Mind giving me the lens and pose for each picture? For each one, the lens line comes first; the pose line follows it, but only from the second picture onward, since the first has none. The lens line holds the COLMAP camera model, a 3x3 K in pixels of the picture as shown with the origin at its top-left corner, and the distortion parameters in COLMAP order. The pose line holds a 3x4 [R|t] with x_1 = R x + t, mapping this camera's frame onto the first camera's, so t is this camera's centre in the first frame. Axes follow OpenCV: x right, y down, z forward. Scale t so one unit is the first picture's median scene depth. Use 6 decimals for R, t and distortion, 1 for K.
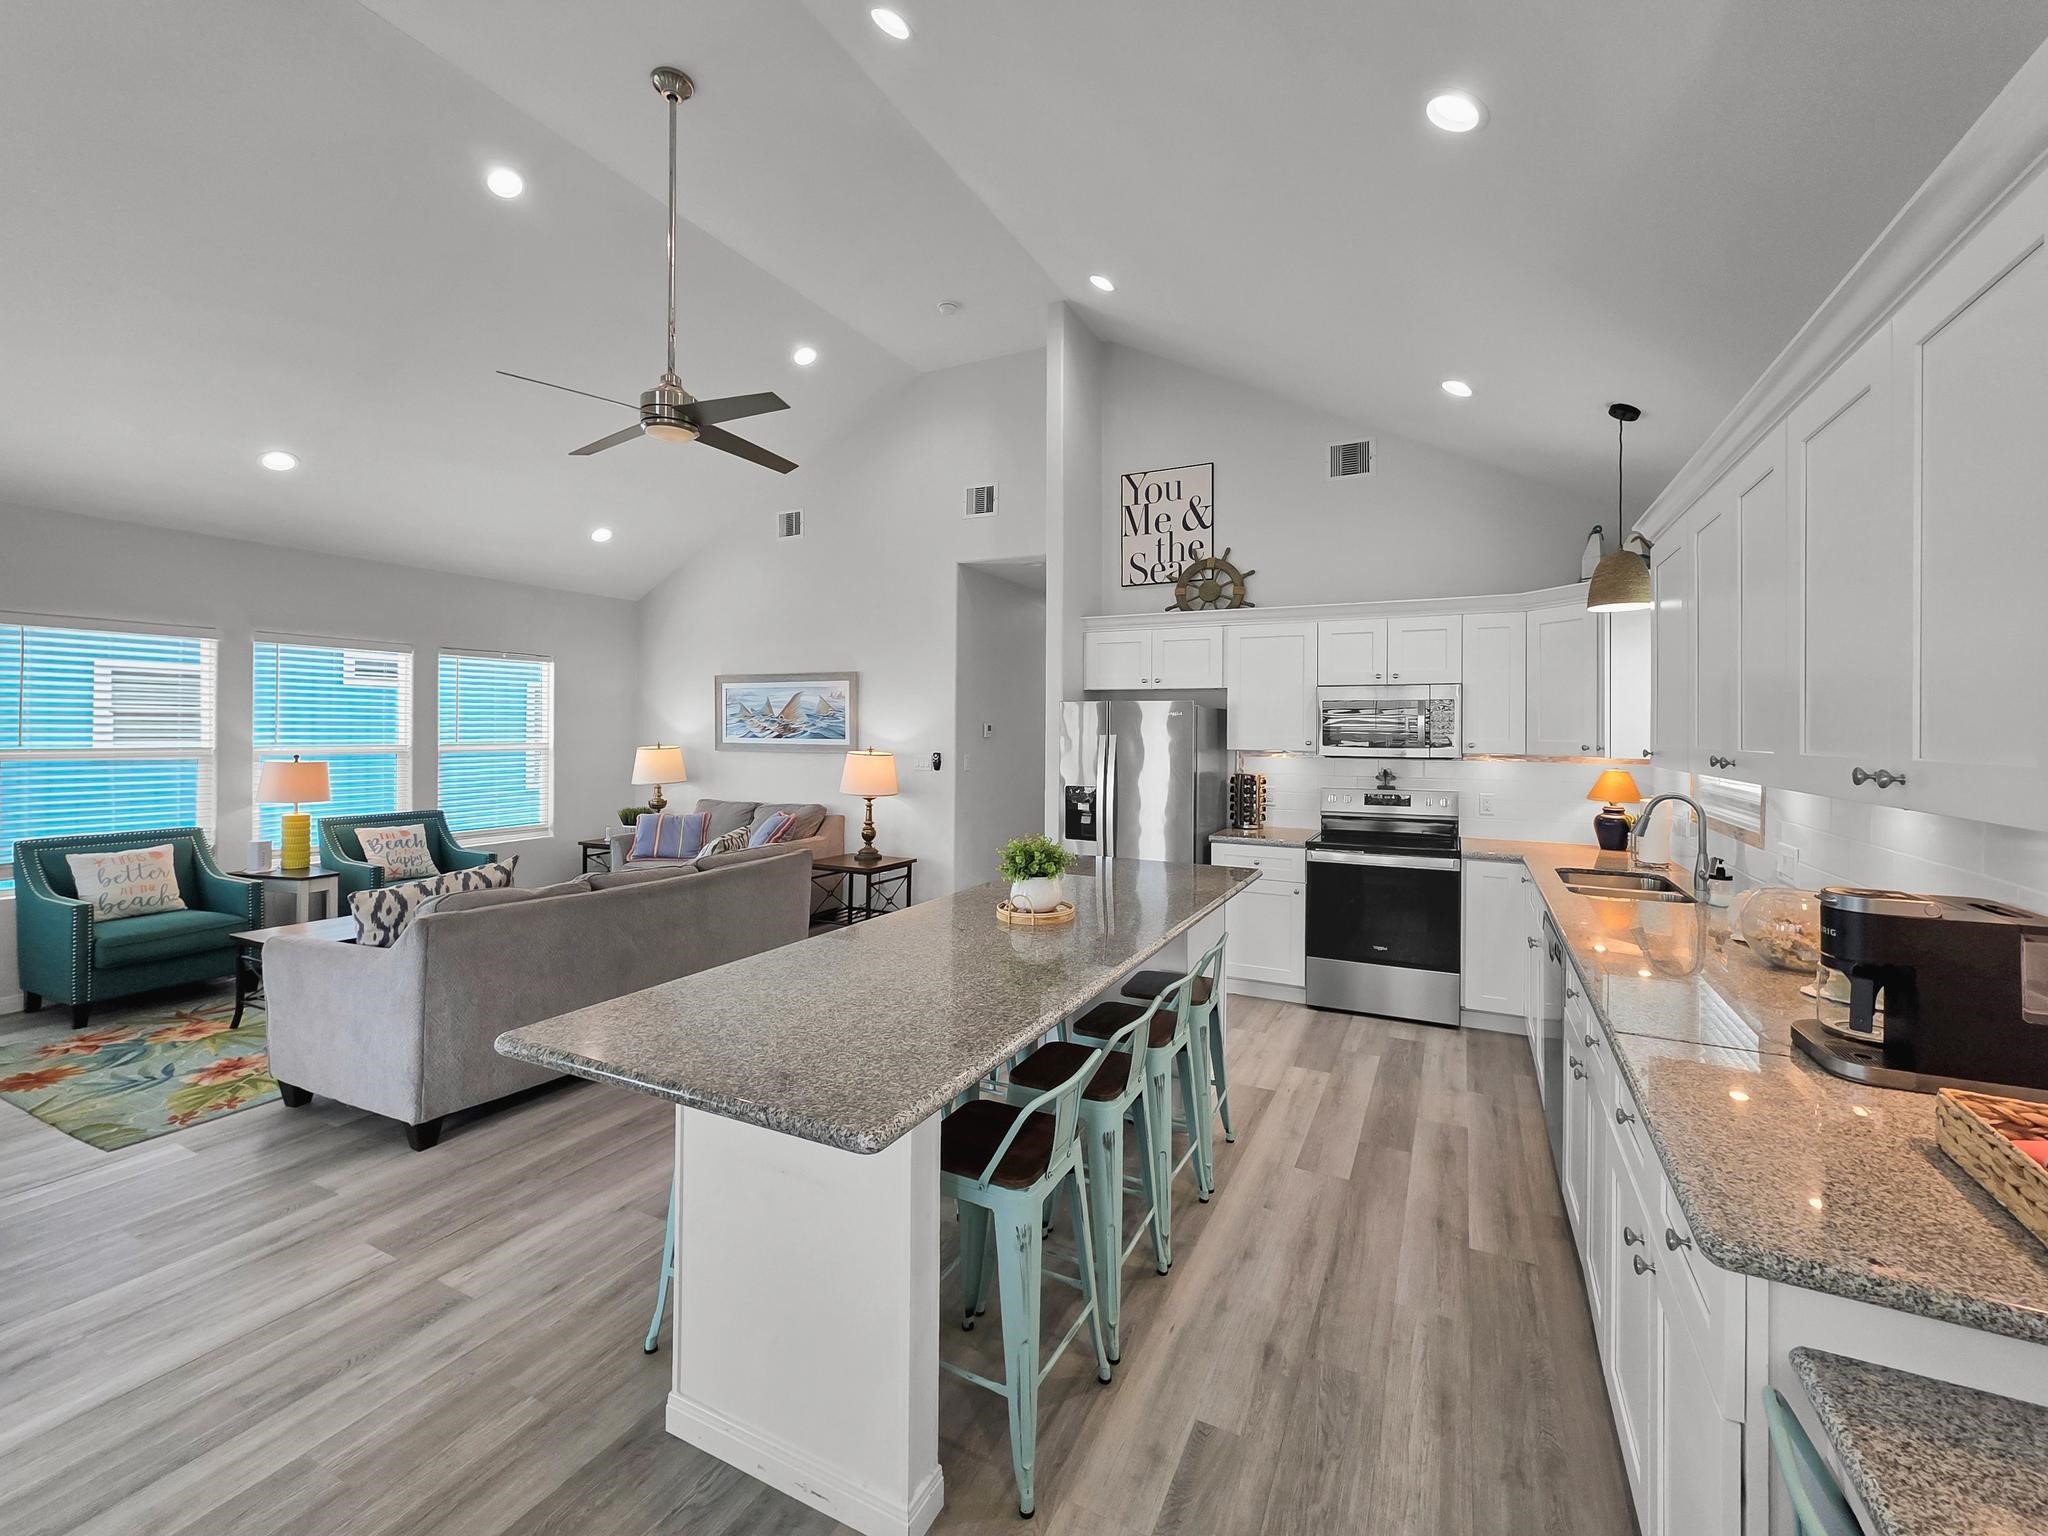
lens RADIAL K [[820.4, 0, 1021.3], [0, 820.4, 748.5], [0, 0, 1]] dist [0.002219, -0.000237]
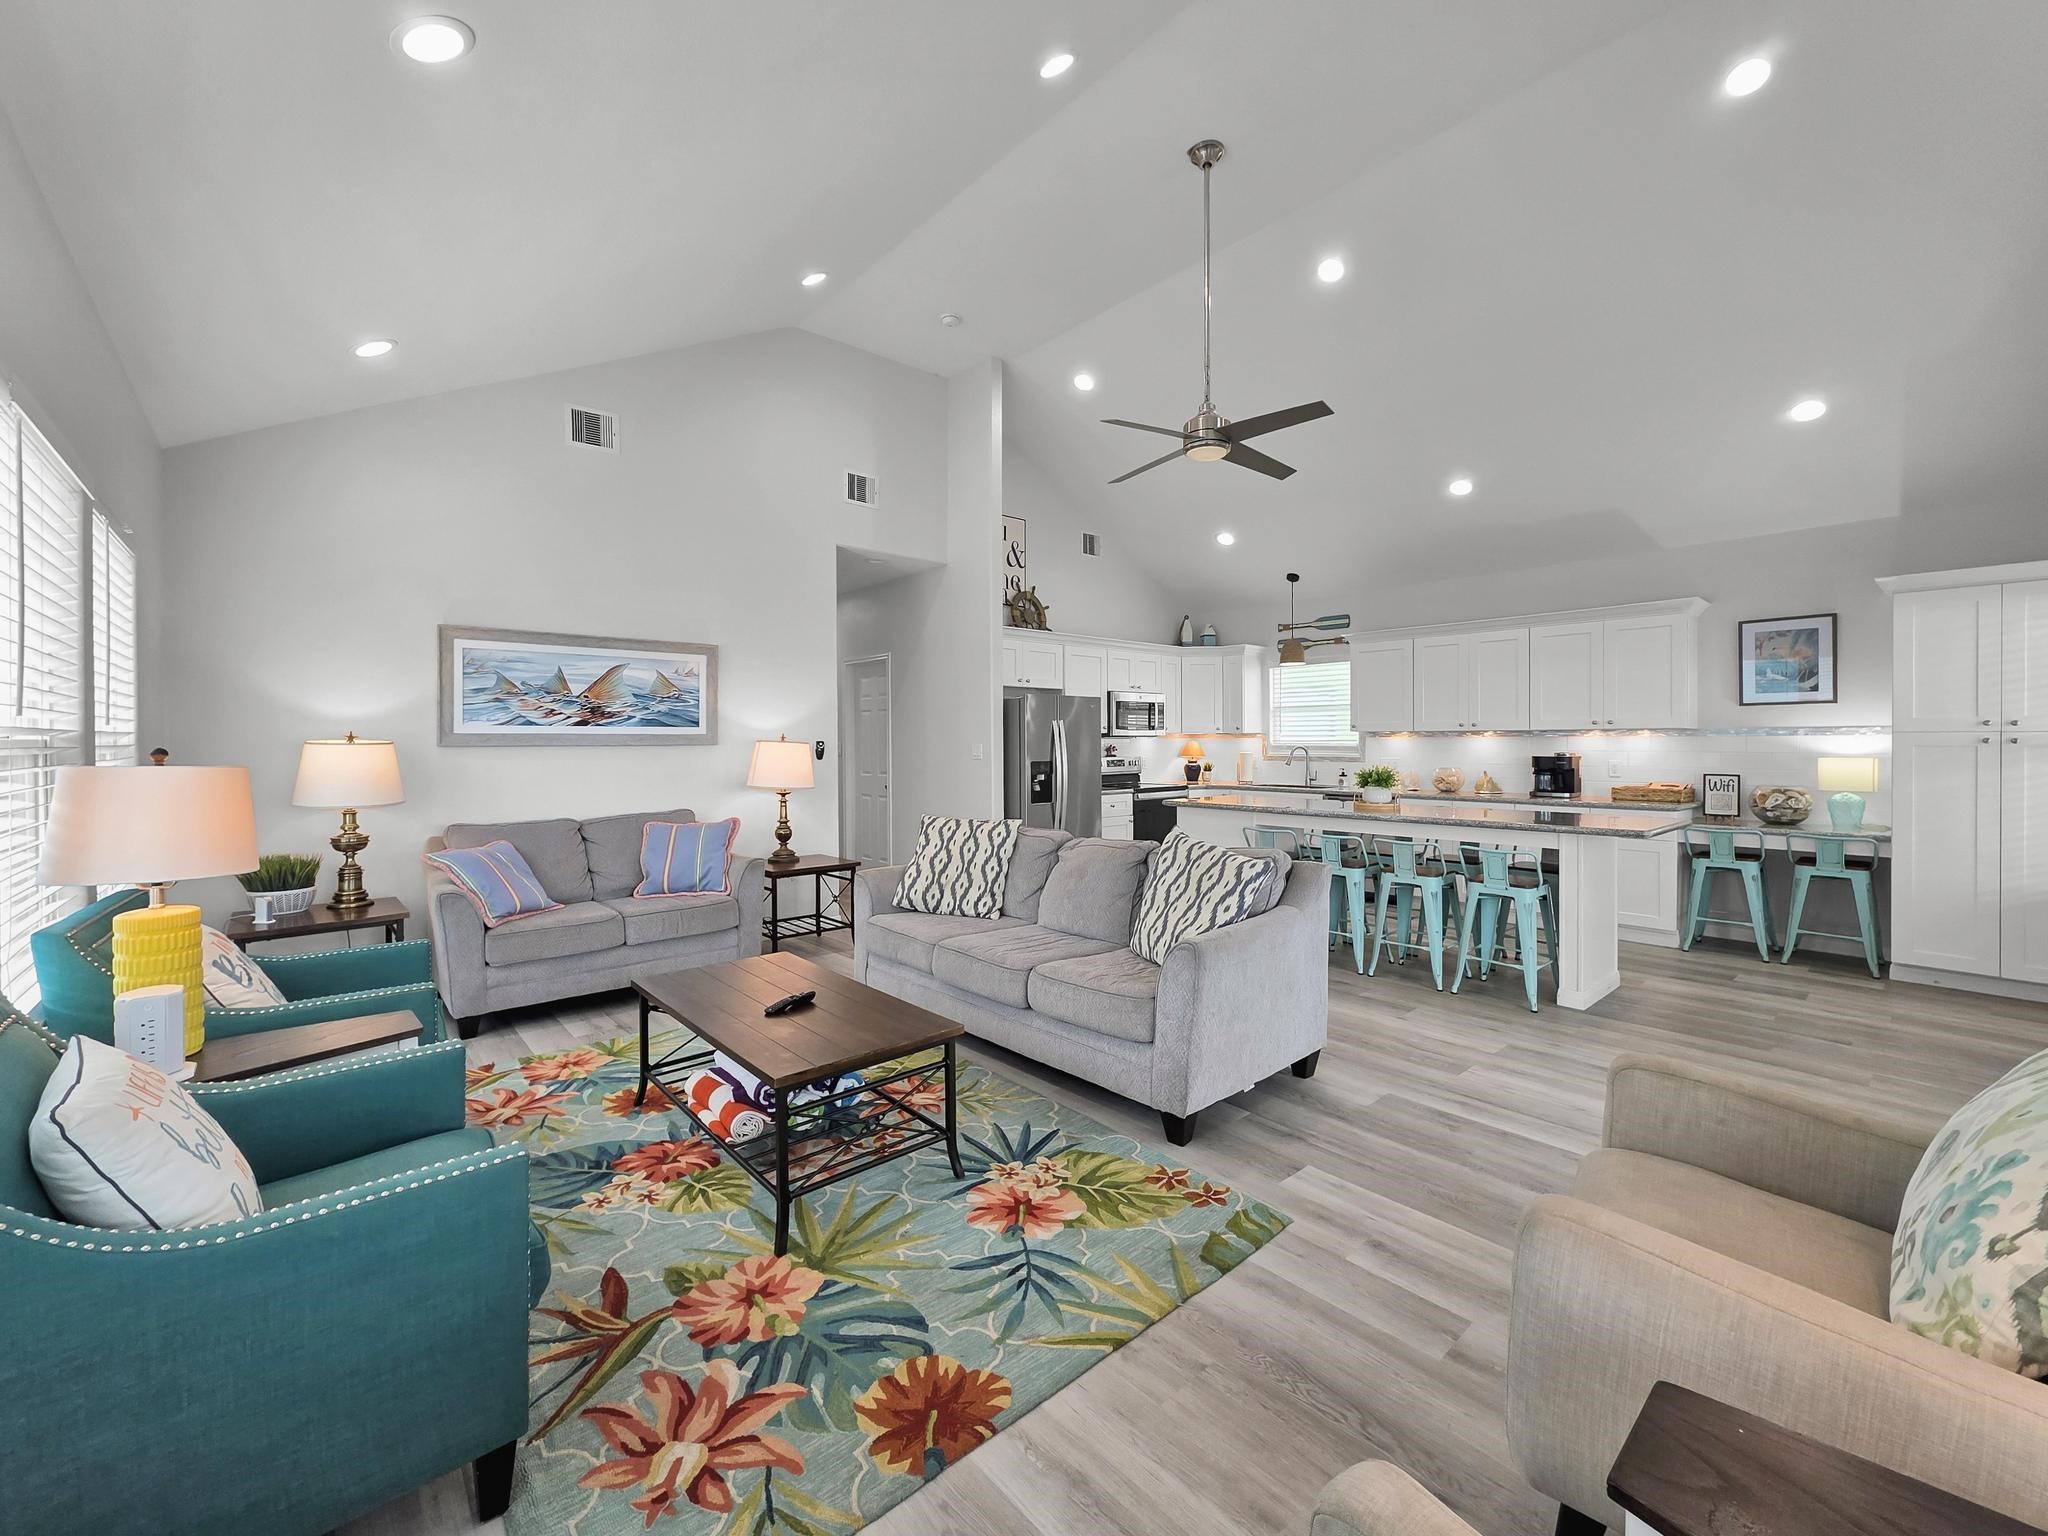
lens RADIAL K [[820.4, 0, 1003.7], [0, 820.4, 759.3], [0, 0, 1]] dist [0.002219, -0.000237]
pose [[0.412948, -0.029424, 0.910279, -0.968731], [0.024674, 0.999473, 0.021114, 0.013010], [-0.910420, 0.013741, 0.413456, 0.462953]]
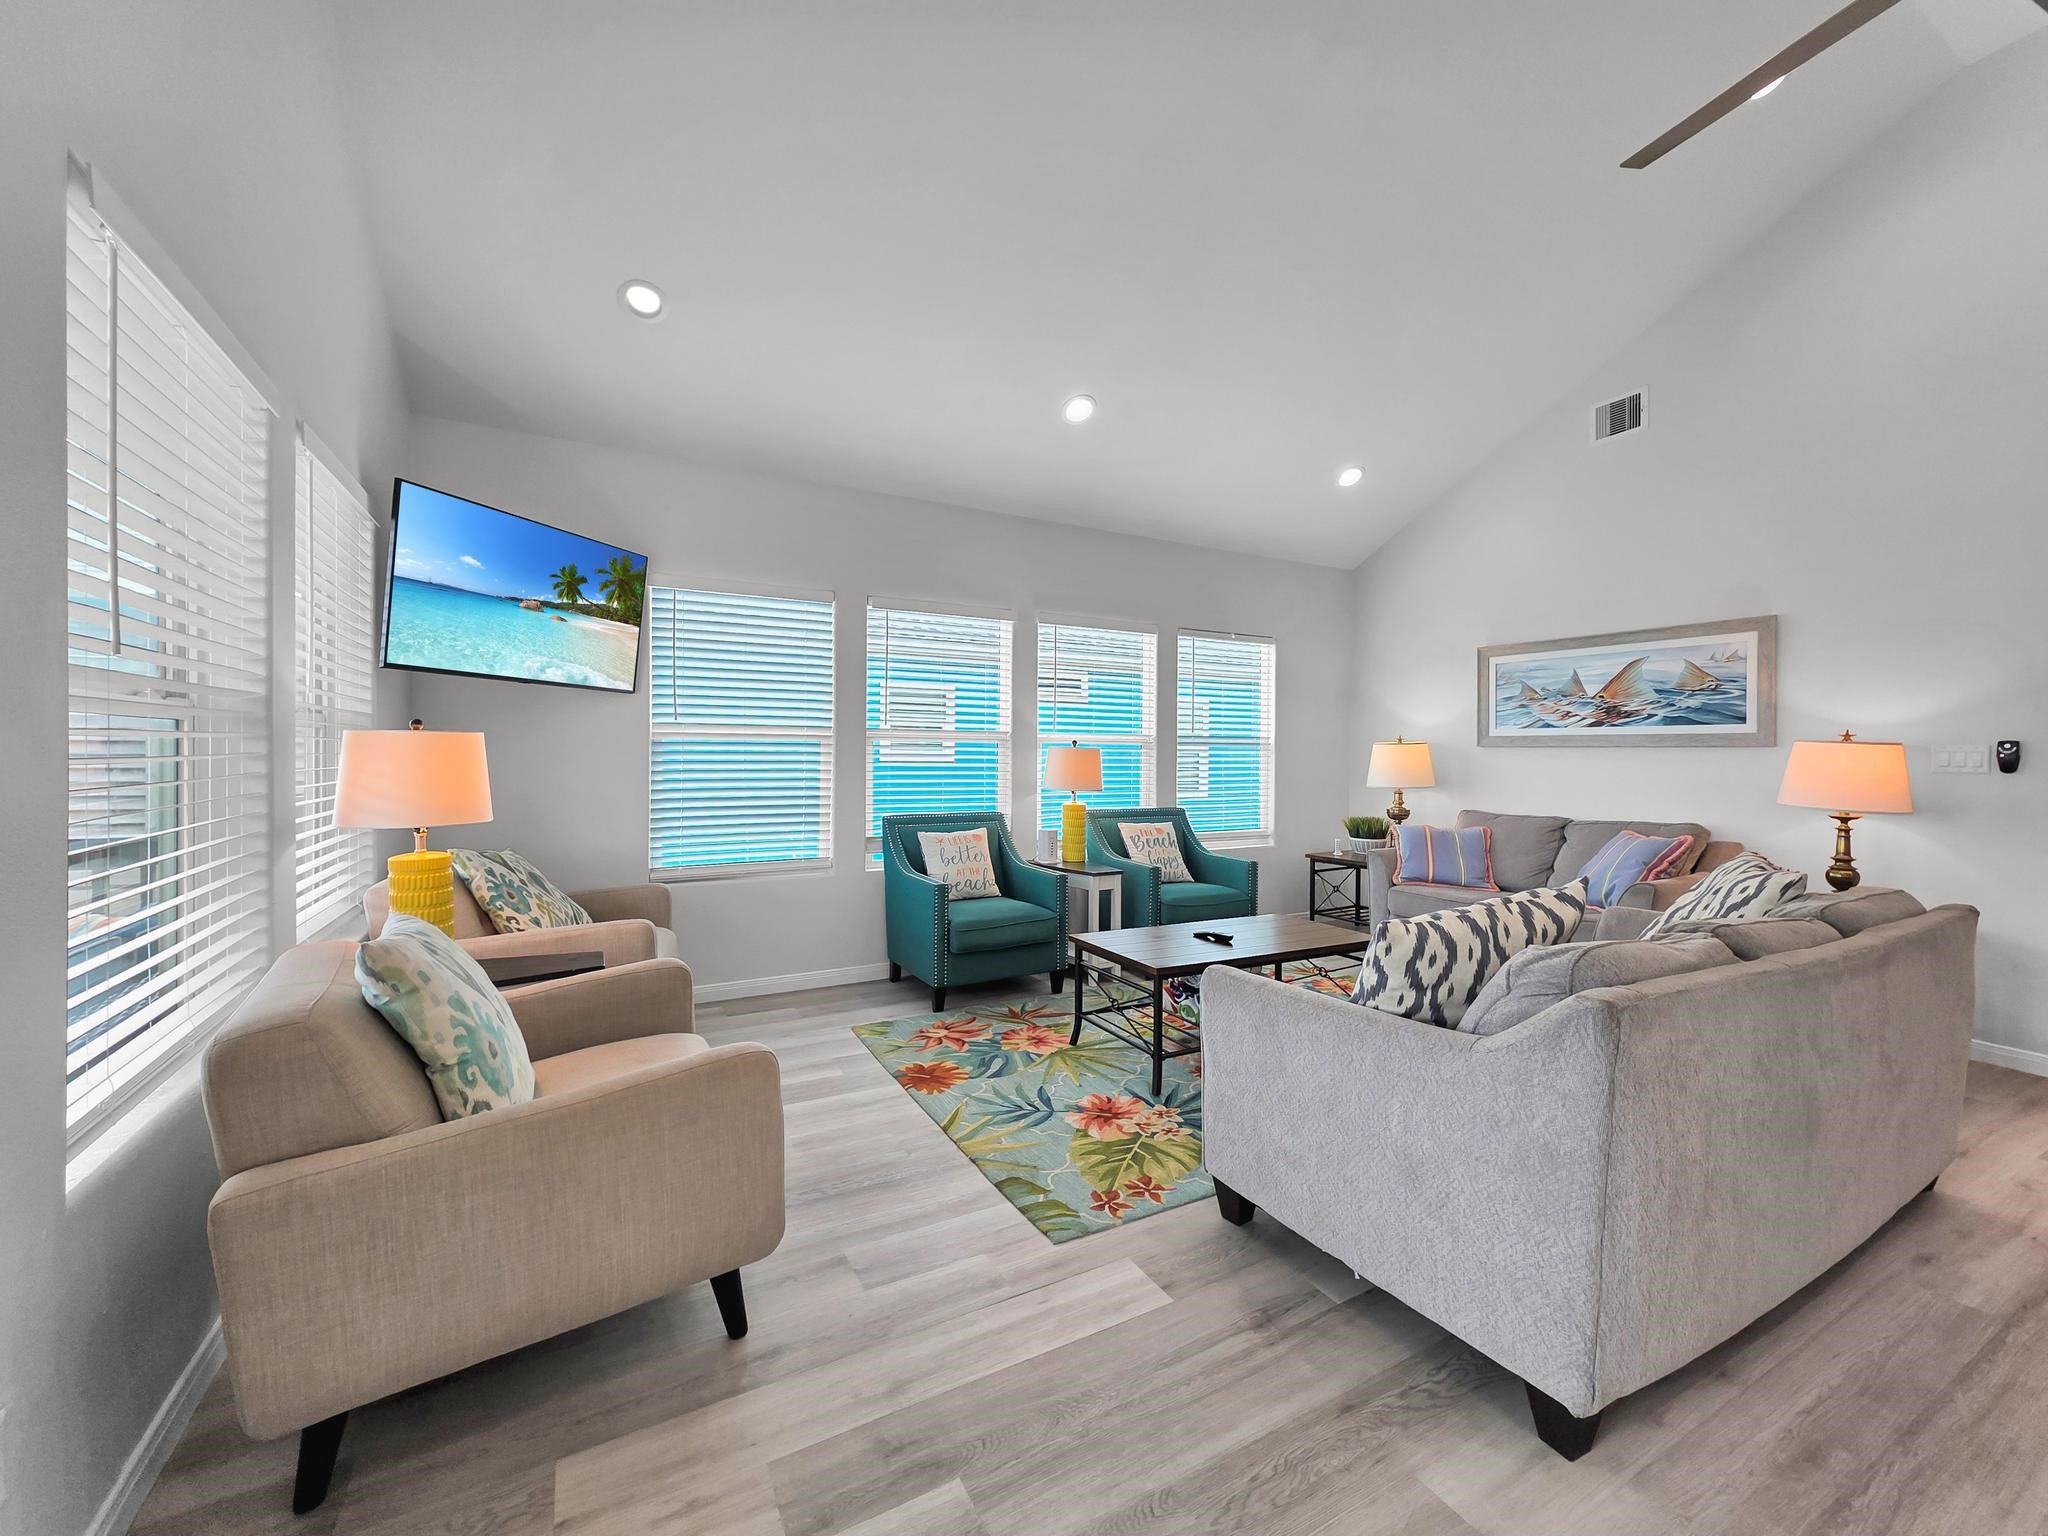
lens RADIAL K [[820.4, 0, 1047.6], [0, 820.4, 775.4], [0, 0, 1]] dist [0.002219, -0.000237]
pose [[0.822448, 0.019077, -0.568520, -0.353408], [-0.015725, 0.999818, 0.010801, 0.035687], [0.568623, 0.000056, 0.822599, 0.199747]]
